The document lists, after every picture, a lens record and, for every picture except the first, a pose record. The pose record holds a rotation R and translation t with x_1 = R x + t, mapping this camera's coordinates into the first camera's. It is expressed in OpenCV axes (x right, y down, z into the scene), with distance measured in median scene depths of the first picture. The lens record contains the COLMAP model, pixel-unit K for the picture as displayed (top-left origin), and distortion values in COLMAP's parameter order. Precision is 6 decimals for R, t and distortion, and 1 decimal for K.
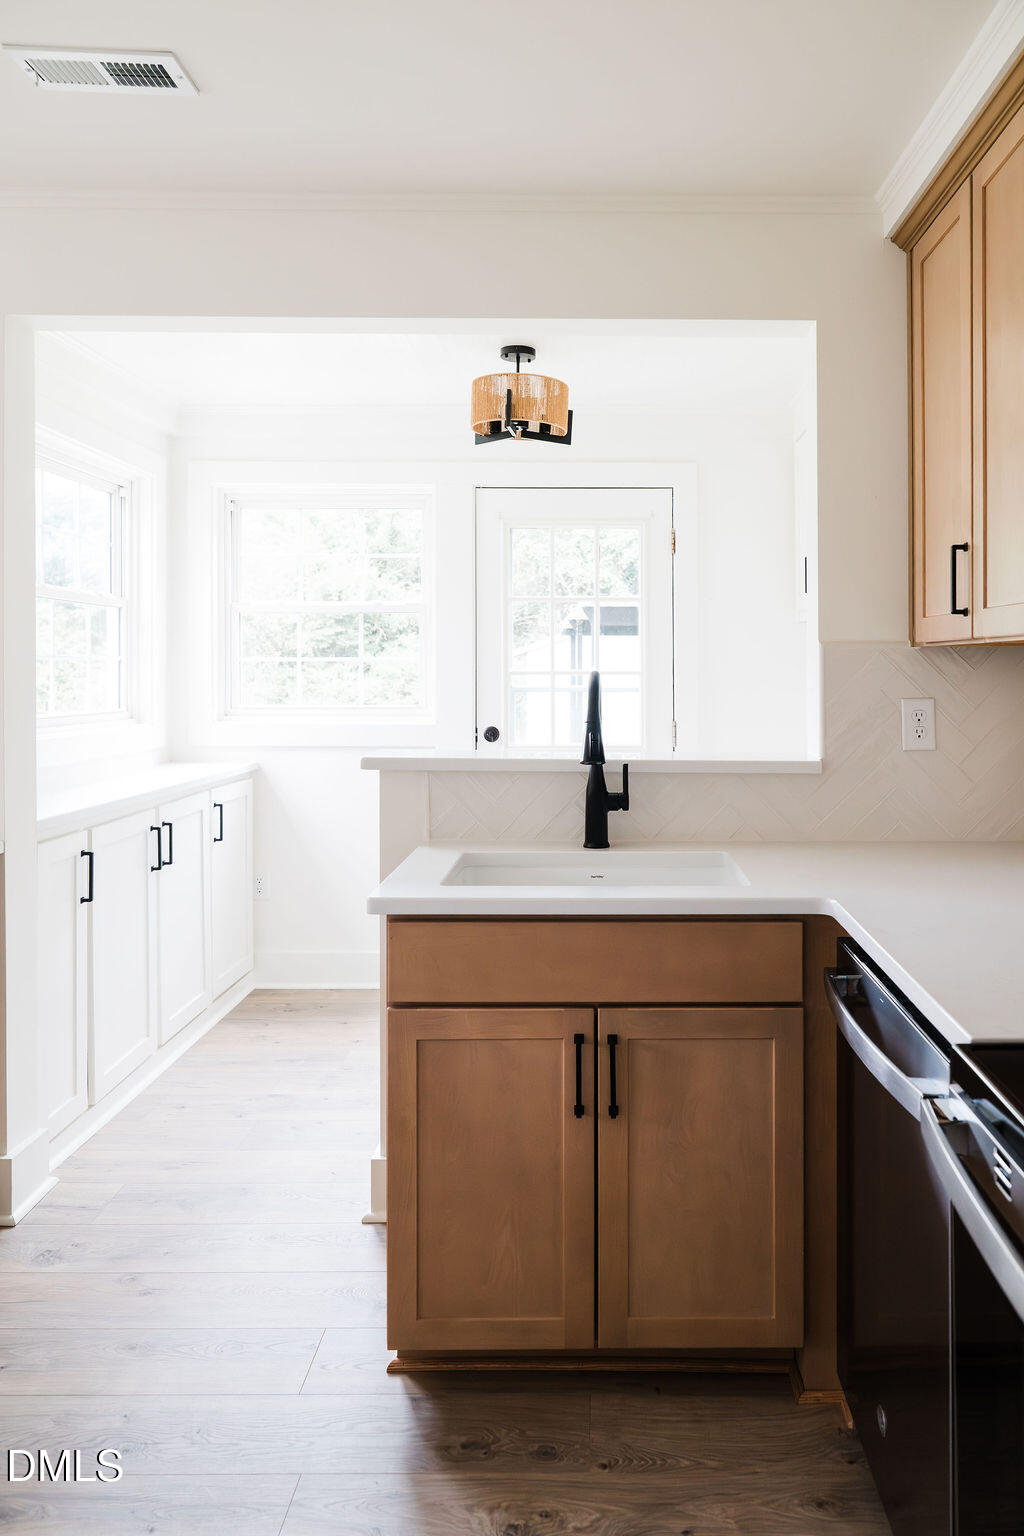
lens RADIAL K [[1069.8, 0, 601.0], [0, 1069.8, 672.6], [0, 0, 1]] dist [0.003743, -0.000430]
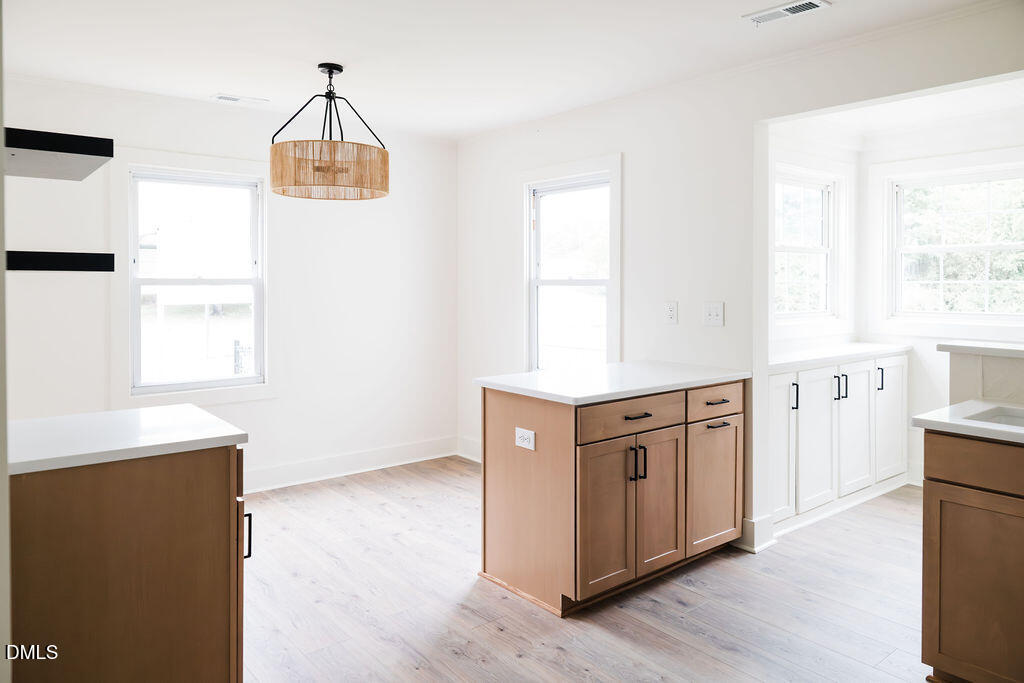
lens RADIAL K [[713.2, 0, 511.9], [0, 713.2, 290.4], [0, 0, 1]] dist [0.003743, -0.000430]
pose [[0.622521, 0.007736, -0.782565, 0.217698], [0.000269, 0.999949, 0.010099, -0.016136], [0.782603, -0.006498, 0.622487, -0.216154]]
